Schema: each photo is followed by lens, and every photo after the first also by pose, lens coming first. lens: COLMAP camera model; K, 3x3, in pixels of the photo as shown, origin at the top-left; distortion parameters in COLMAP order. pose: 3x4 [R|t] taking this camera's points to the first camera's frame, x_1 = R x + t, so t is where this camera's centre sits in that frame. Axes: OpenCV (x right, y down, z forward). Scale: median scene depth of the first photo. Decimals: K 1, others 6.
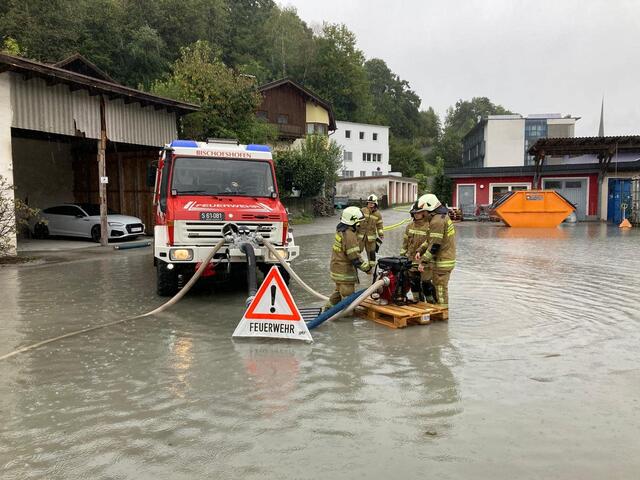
lens RADIAL K [[503.9, 0, 322.7], [0, 503.9, 242.4], [0, 0, 1]] dist [0.071221, -0.073029]
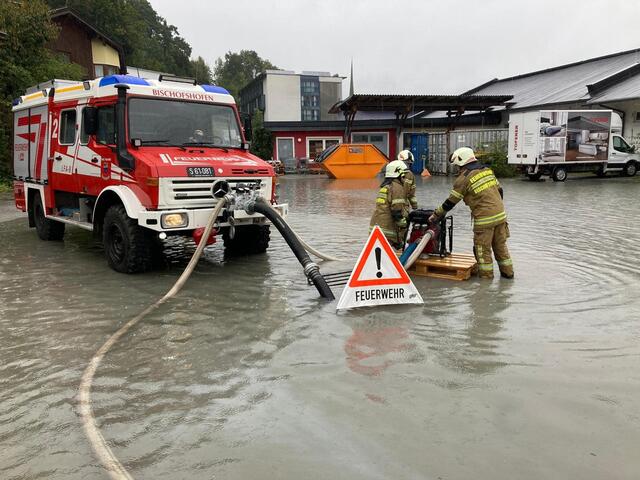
lens RADIAL K [[503.9, 0, 322.7], [0, 503.9, 242.4], [0, 0, 1]] dist [0.071221, -0.073029]
pose [[0.917017, -0.077208, 0.391304, -0.360992], [0.041947, 0.994313, 0.097885, -0.009797], [-0.396636, -0.073348, 0.915041, 0.153342]]
